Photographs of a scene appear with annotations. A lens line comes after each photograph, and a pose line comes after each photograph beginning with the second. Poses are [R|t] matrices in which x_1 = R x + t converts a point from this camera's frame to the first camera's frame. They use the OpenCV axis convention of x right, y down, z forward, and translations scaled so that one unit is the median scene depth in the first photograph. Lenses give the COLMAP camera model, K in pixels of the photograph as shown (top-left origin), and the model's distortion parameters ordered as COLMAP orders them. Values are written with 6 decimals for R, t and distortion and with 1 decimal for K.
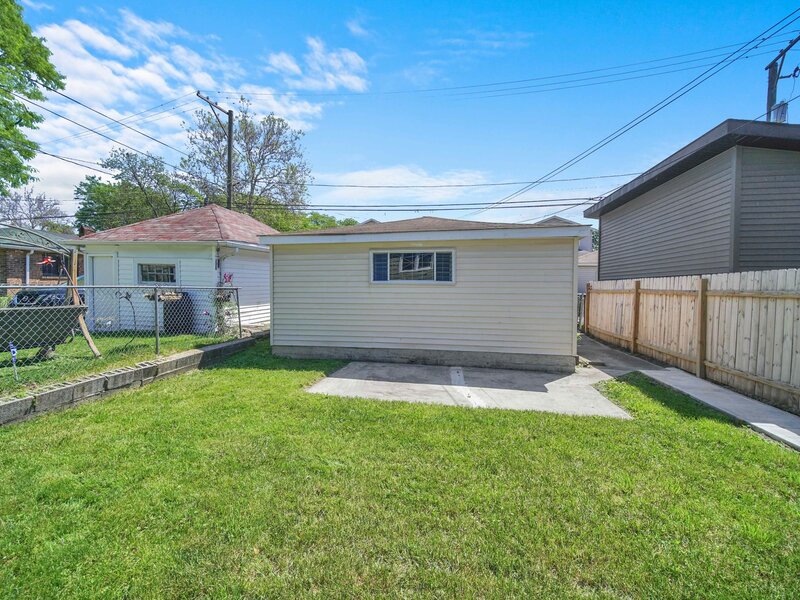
lens RADIAL K [[364.2, 0, 399.2], [0, 364.2, 298.2], [0, 0, 1]] dist [-0.000401, -0.000323]
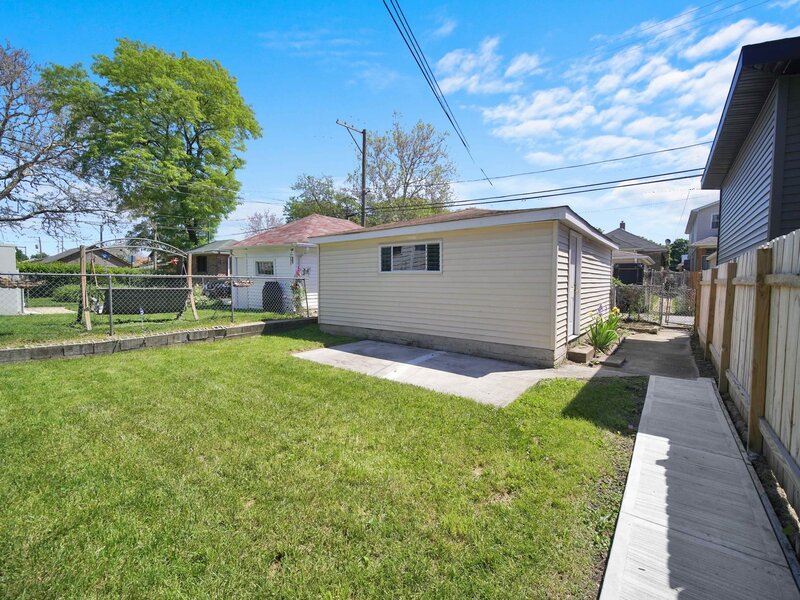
lens RADIAL K [[364.2, 0, 399.2], [0, 364.2, 298.2], [0, 0, 1]] dist [-0.000401, -0.000323]
pose [[0.887873, 0.022505, -0.459538, 0.513044], [-0.016174, 0.999712, 0.017709, 0.016240], [0.459804, -0.008291, 0.887982, 0.000984]]
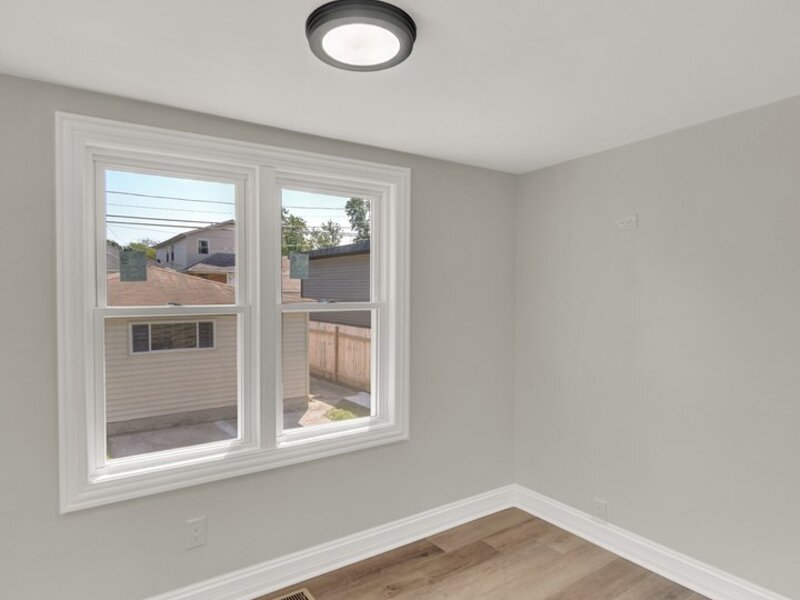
lens RADIAL K [[479.4, 0, 402.3], [0, 479.4, 302.4], [0, 0, 1]] dist [0.000456, -0.002644]
pose [[0.708820, -0.024451, 0.704966, -0.476421], [0.023269, 0.999666, 0.011276, -0.184238], [-0.705006, 0.008411, 0.709152, -0.469093]]
